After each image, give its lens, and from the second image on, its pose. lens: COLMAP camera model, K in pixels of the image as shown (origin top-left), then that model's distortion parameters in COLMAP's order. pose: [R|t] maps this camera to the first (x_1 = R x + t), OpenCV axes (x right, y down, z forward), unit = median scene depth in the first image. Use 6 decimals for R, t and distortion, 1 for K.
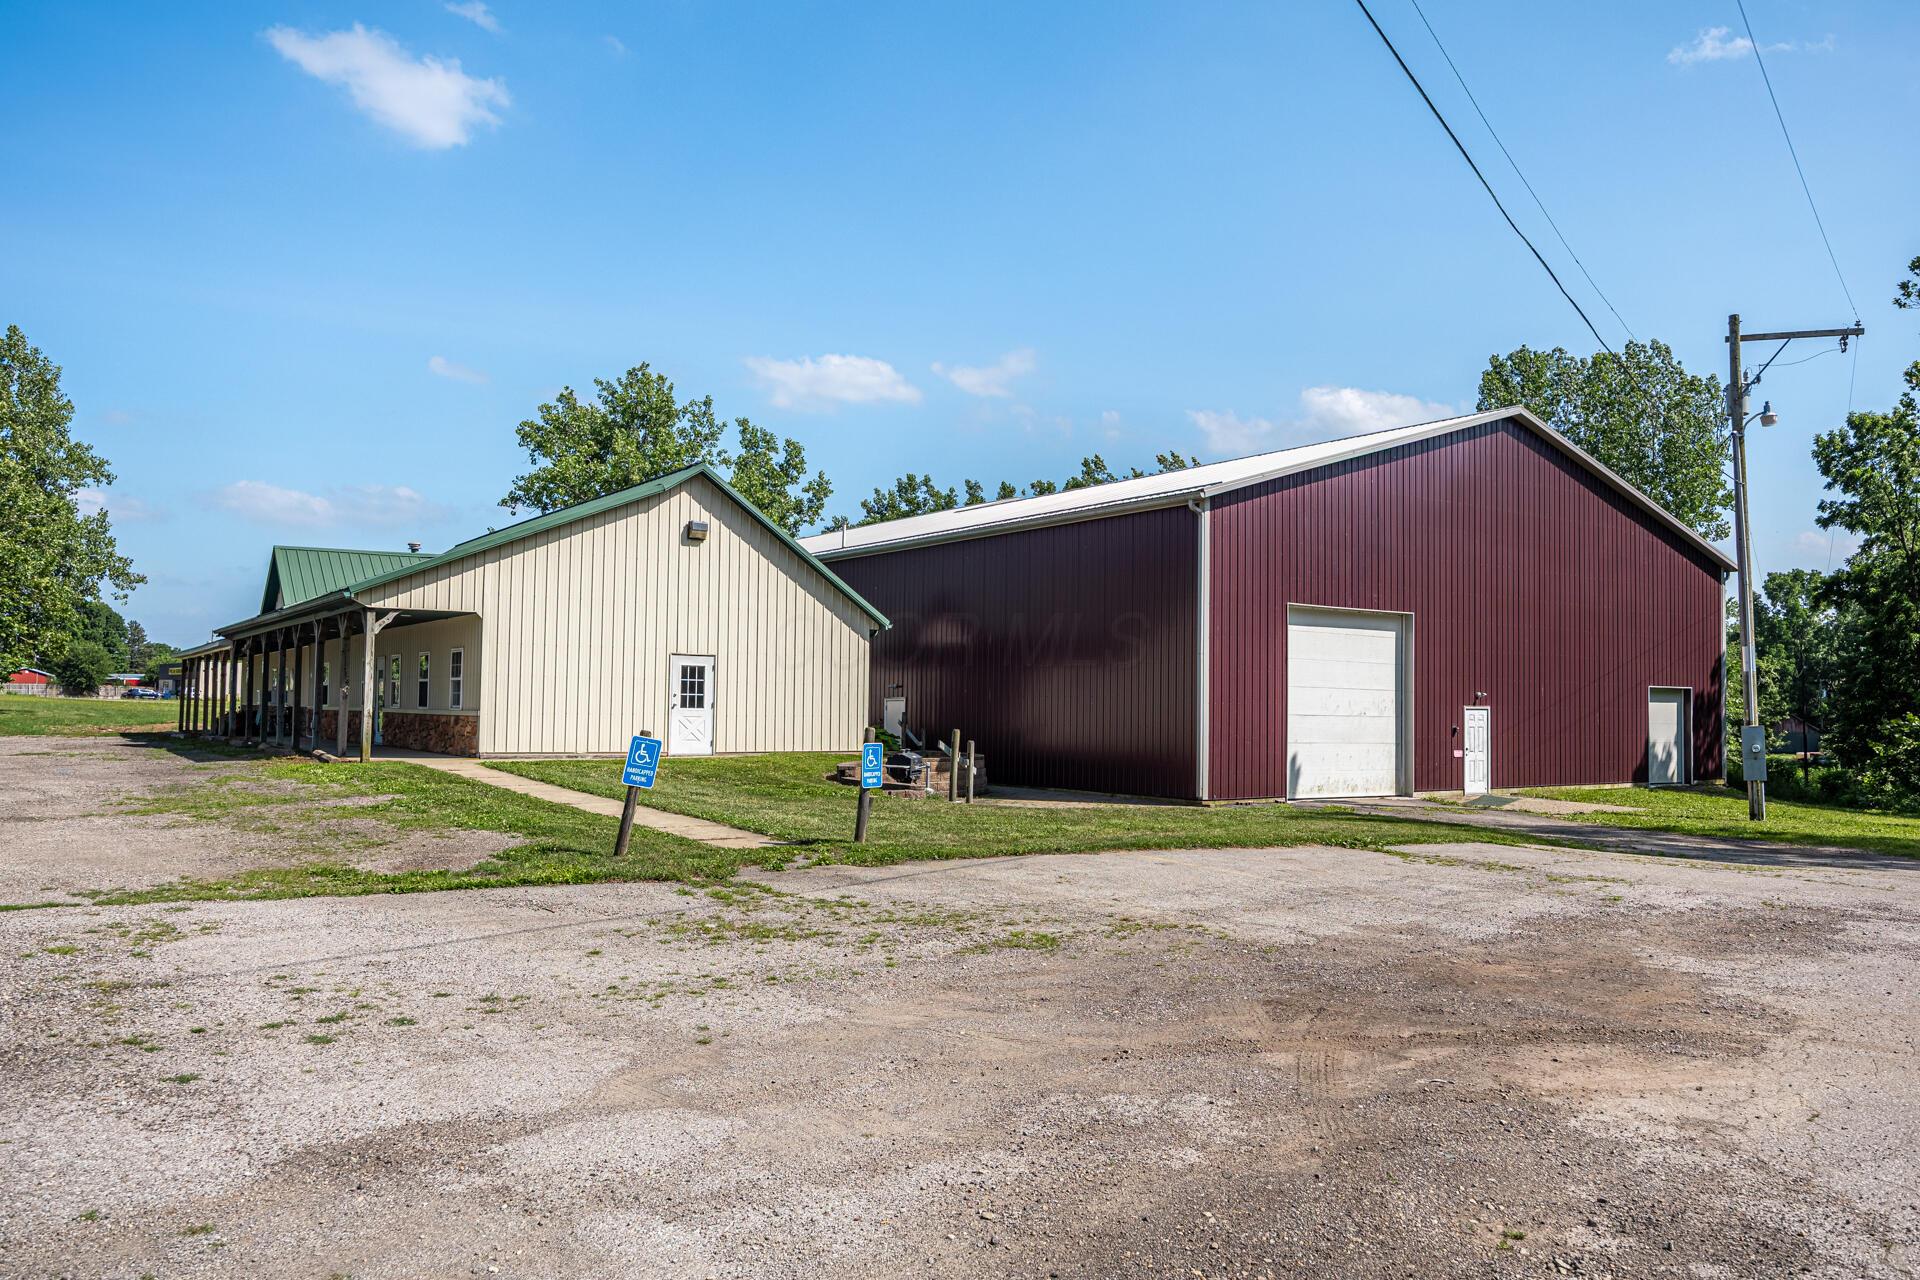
lens RADIAL K [[1427.3, 0, 951.4], [0, 1427.3, 644.0], [0, 0, 1]] dist [-0.001092, 0.003485]
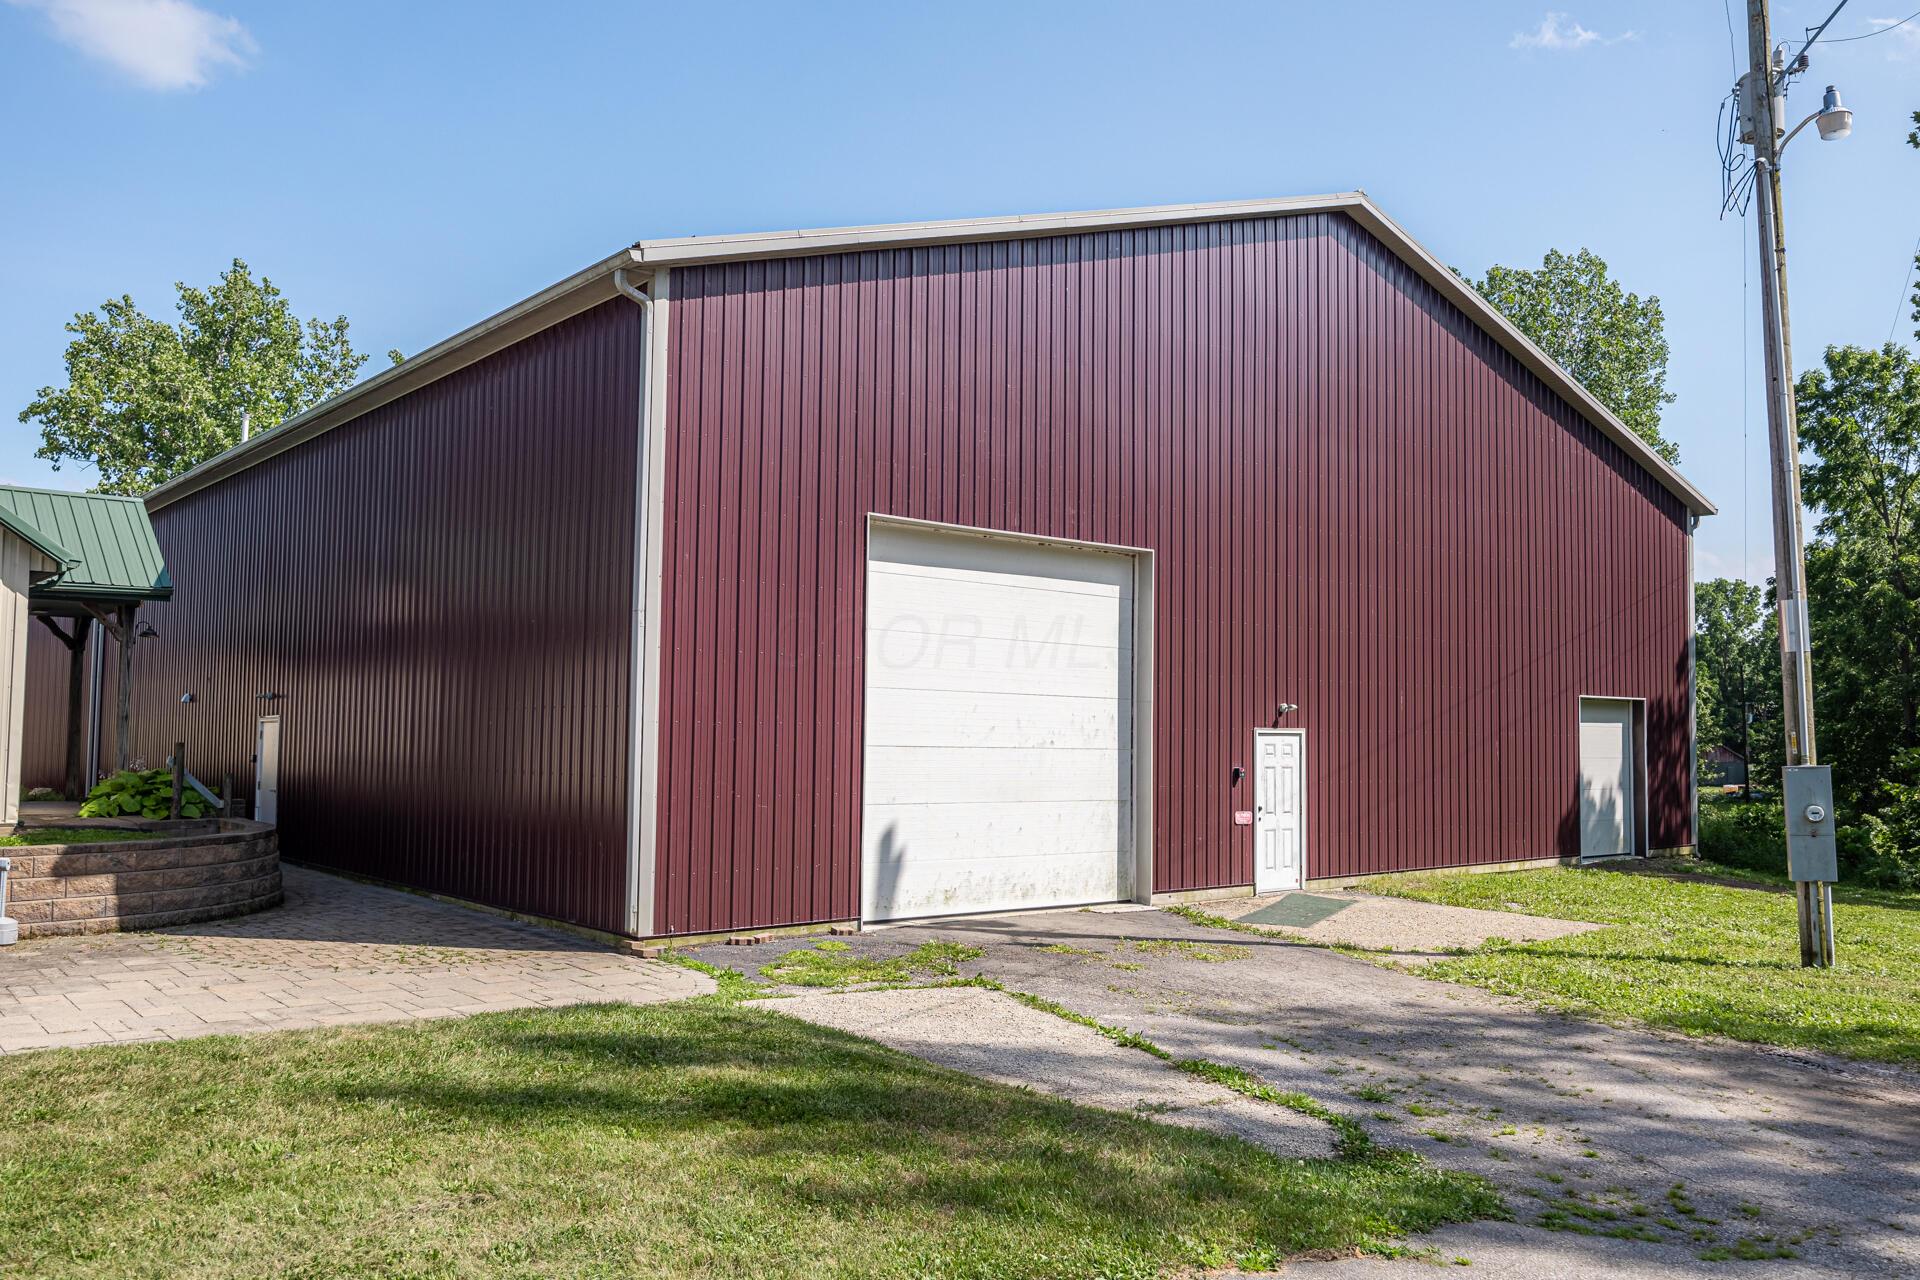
lens RADIAL K [[1540.1, 0, 963.5], [0, 1540.1, 635.0], [0, 0, 1]] dist [0.005175, -0.002349]
pose [[0.996228, 0.002349, 0.086746, 0.207100], [-0.000474, 0.999766, -0.021636, 0.021843], [-0.086777, 0.021513, 0.995995, 0.447545]]
